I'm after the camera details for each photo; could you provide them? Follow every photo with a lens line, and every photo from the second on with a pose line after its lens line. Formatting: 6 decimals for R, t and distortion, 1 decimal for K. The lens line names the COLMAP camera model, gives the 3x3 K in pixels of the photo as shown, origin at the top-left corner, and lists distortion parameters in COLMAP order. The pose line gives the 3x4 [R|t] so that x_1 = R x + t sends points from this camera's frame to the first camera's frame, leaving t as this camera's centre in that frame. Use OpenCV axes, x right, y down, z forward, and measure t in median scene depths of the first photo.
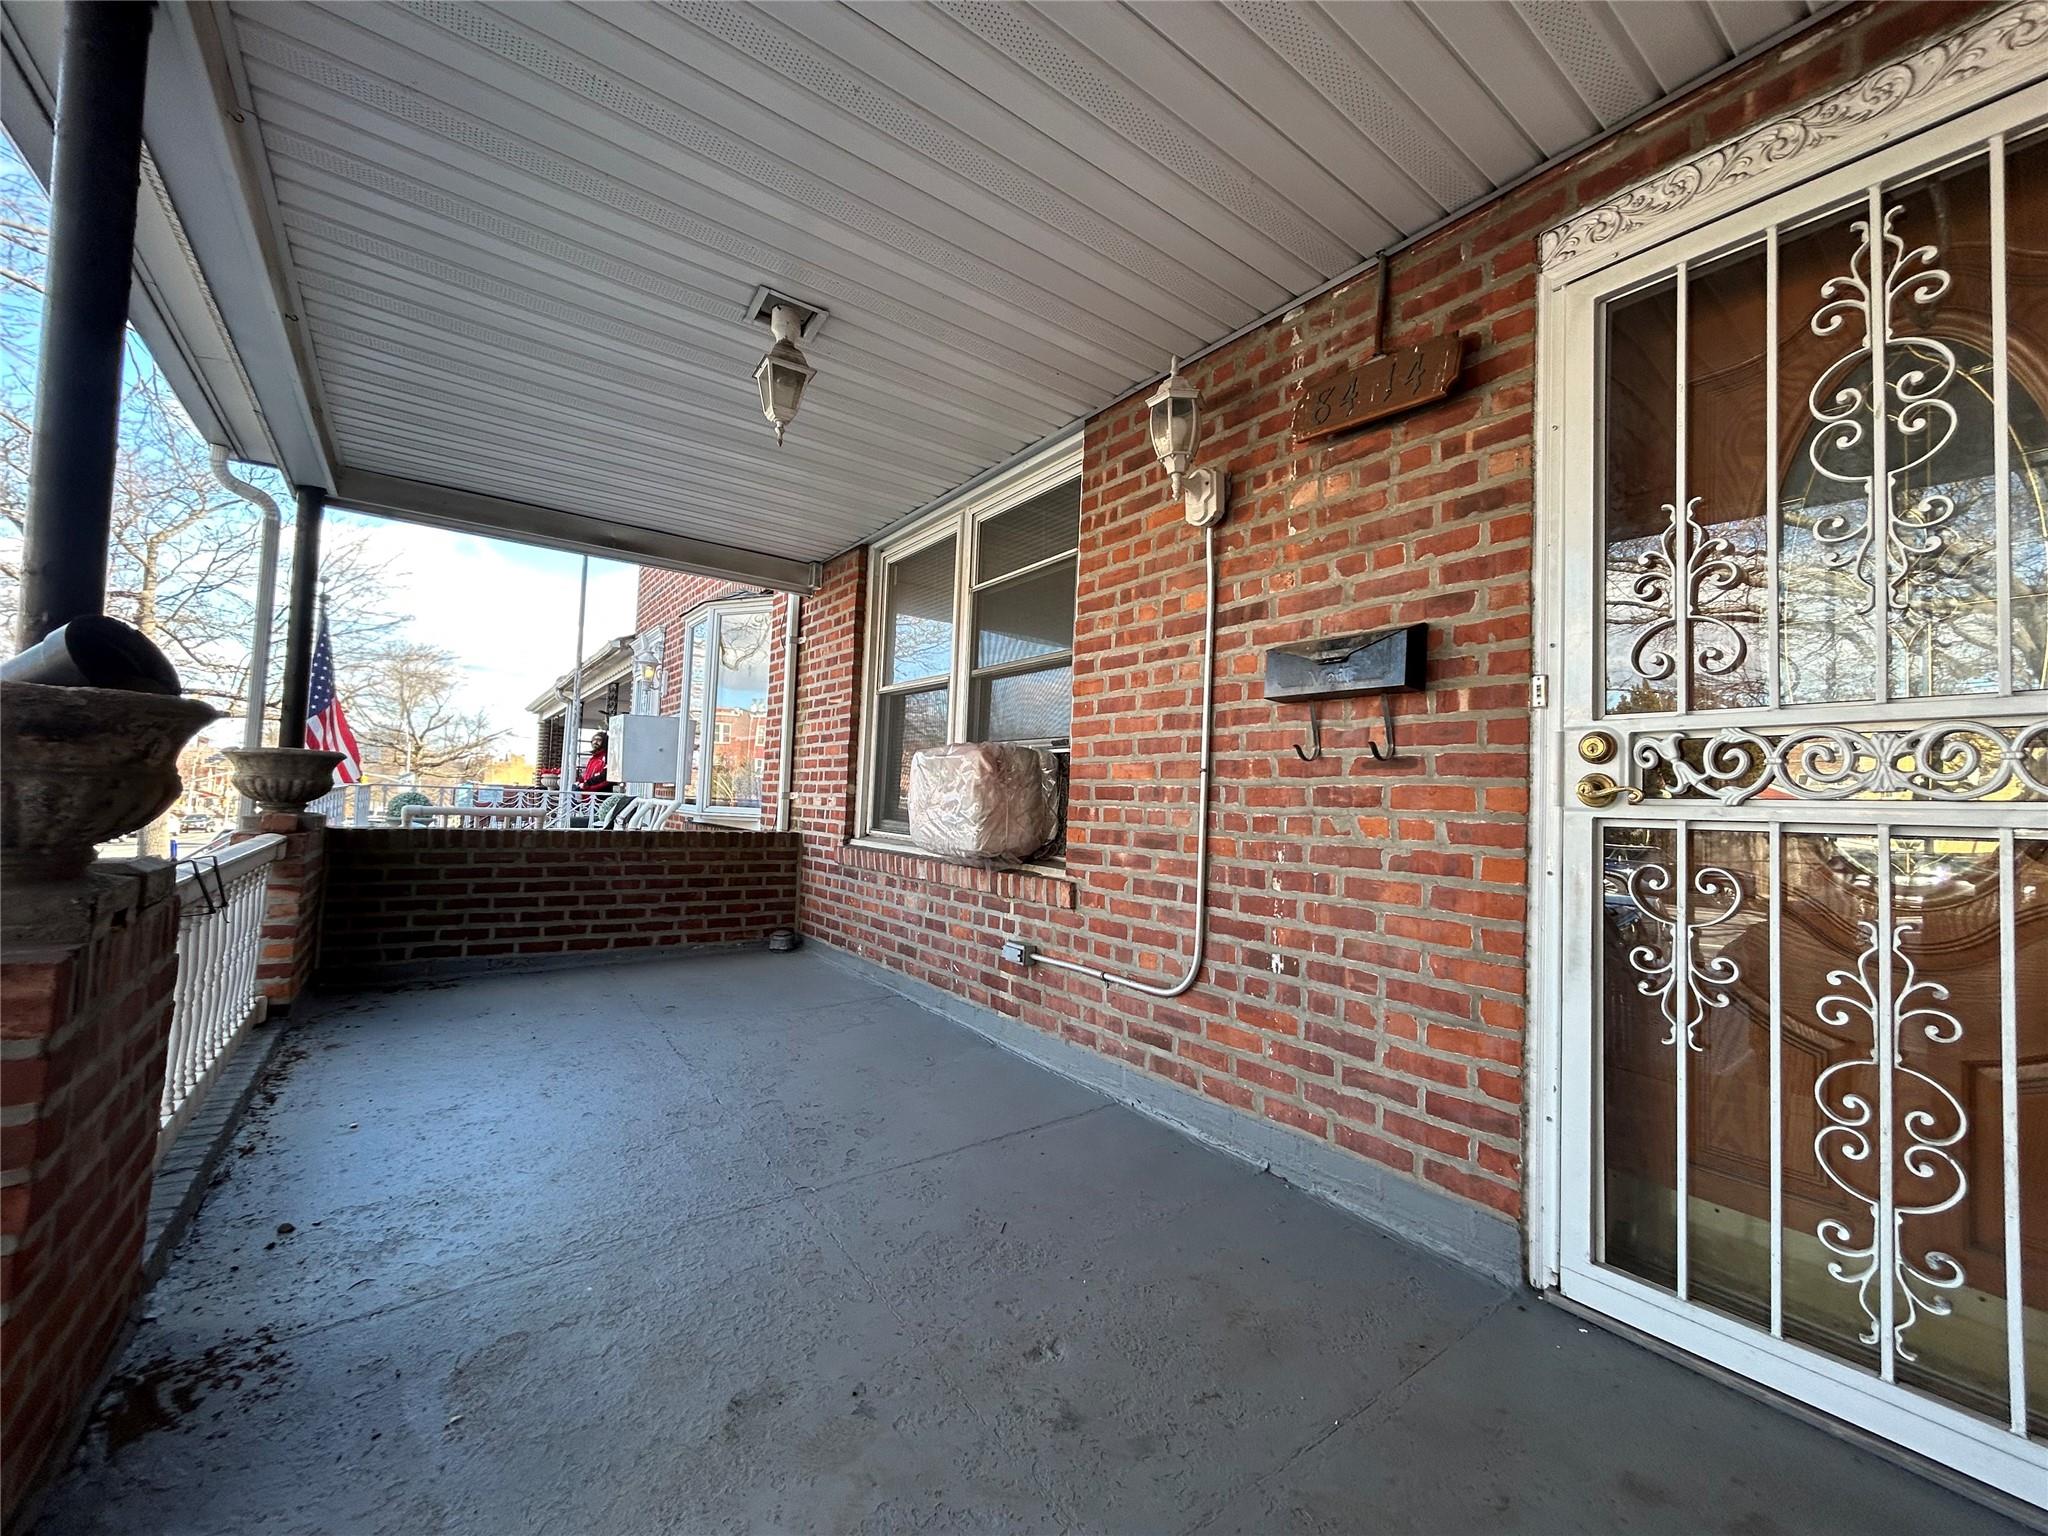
lens RADIAL K [[825.9, 0, 1023.3], [0, 825.9, 768.6], [0, 0, 1]] dist [-0.000026, -0.000649]
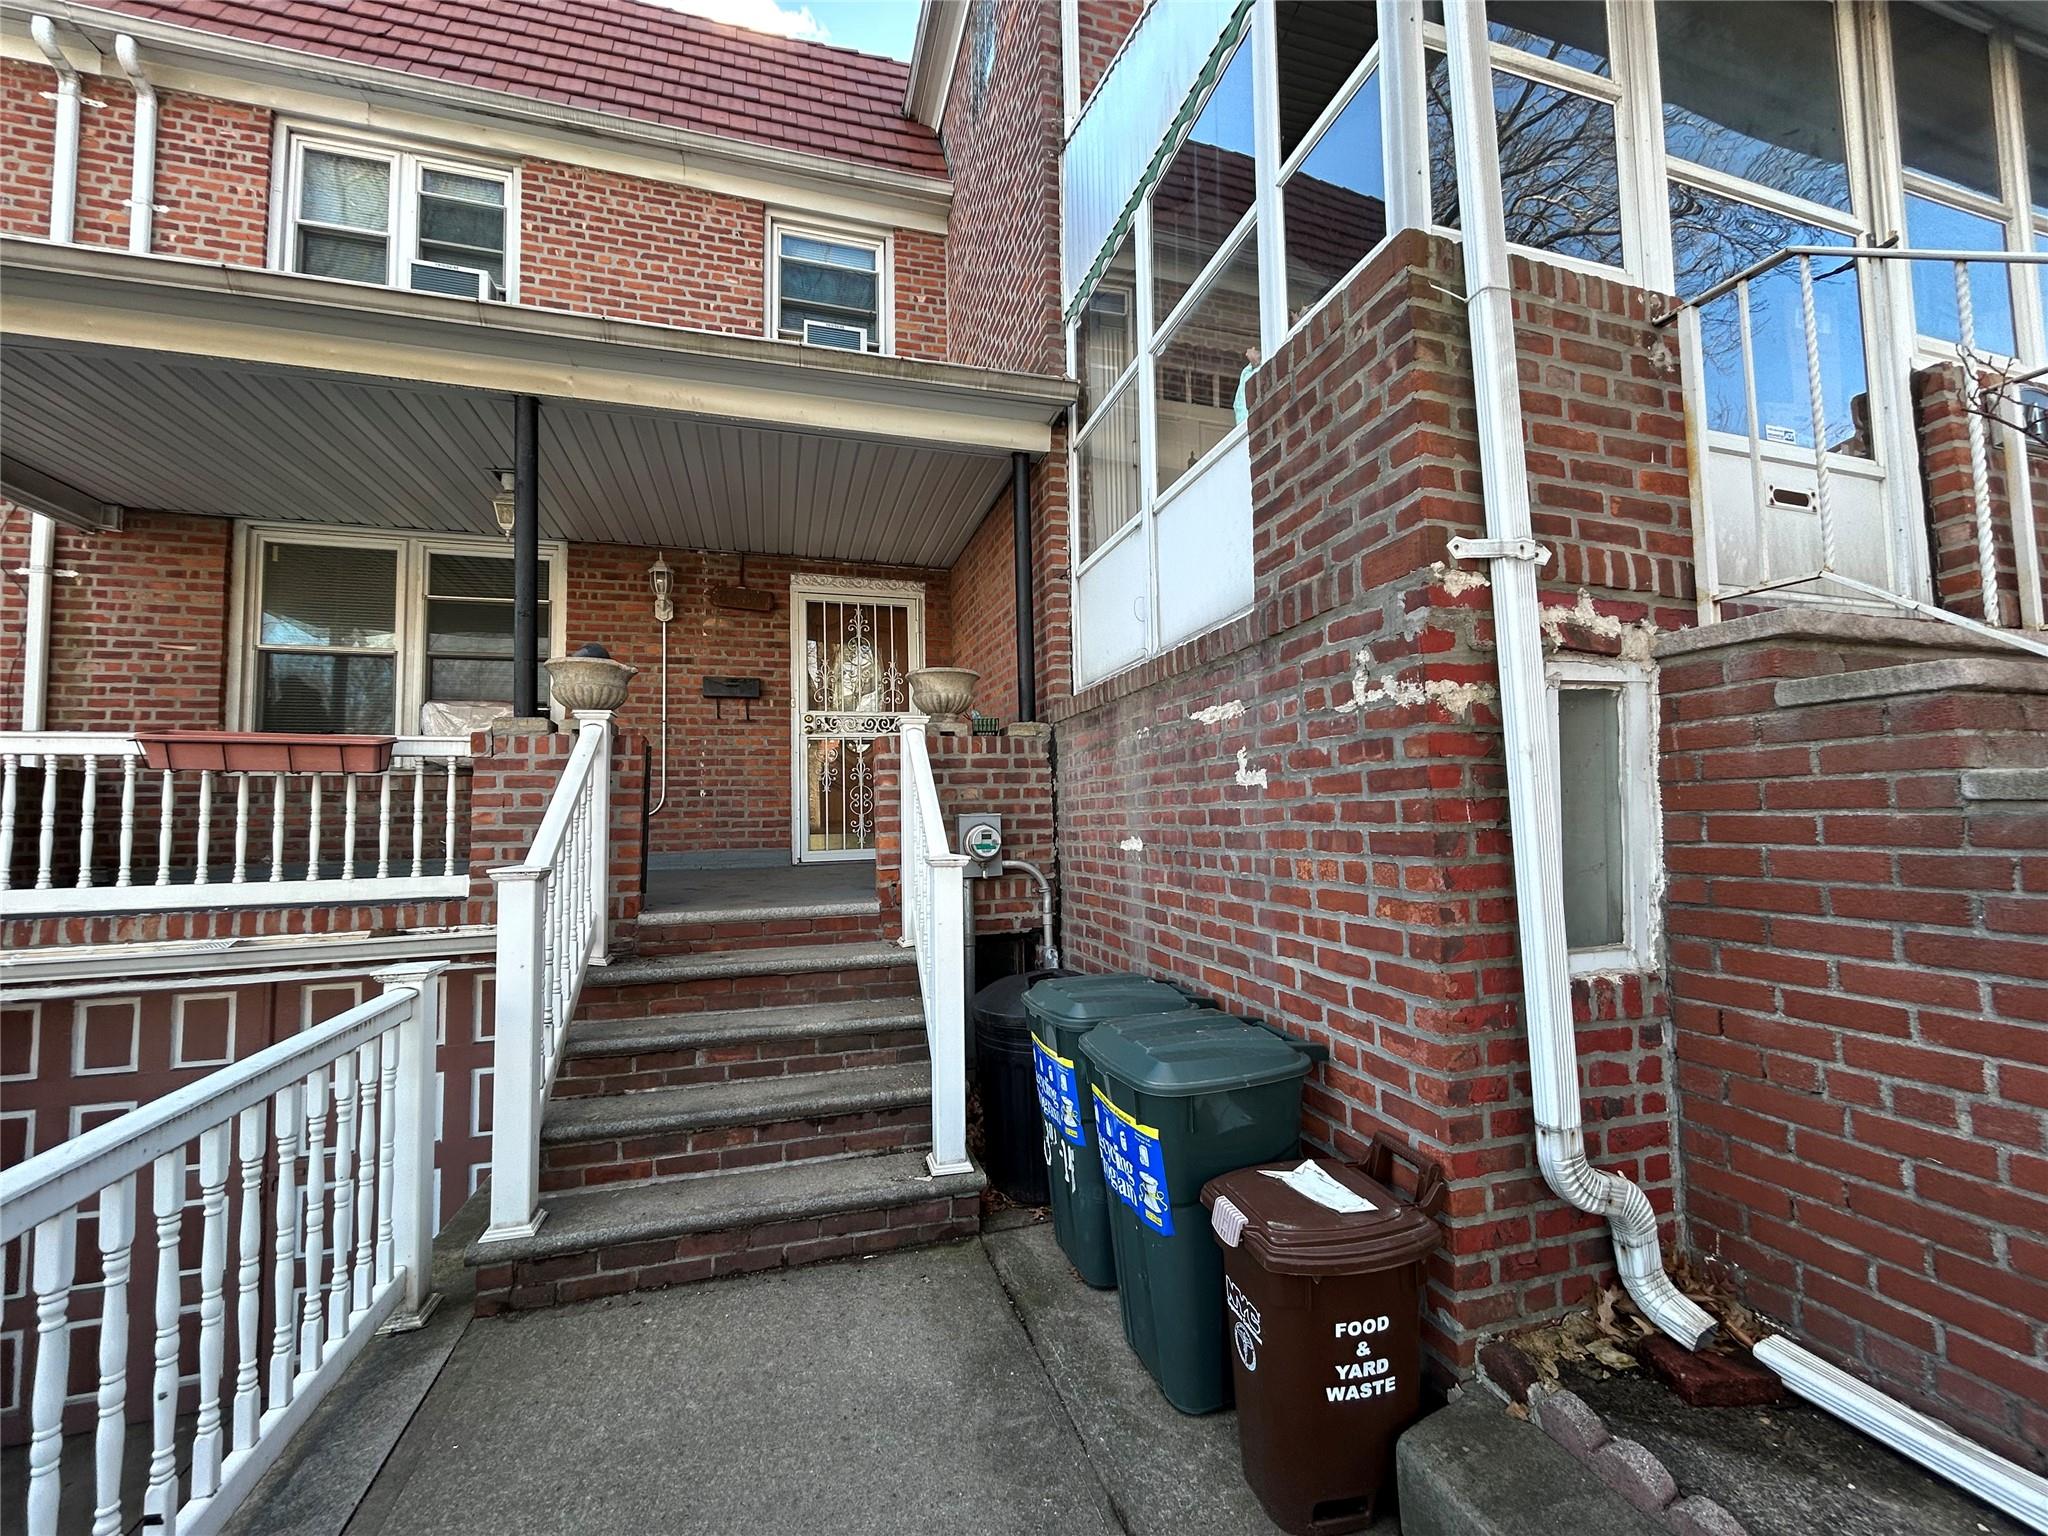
lens RADIAL K [[825.9, 0, 1023.3], [0, 825.9, 768.6], [0, 0, 1]] dist [-0.000026, -0.000649]
pose [[0.322903, 0.013936, 0.946330, -2.053804], [-0.006307, 0.999901, -0.012573, 0.194704], [-0.946411, -0.001909, 0.322959, -0.934937]]
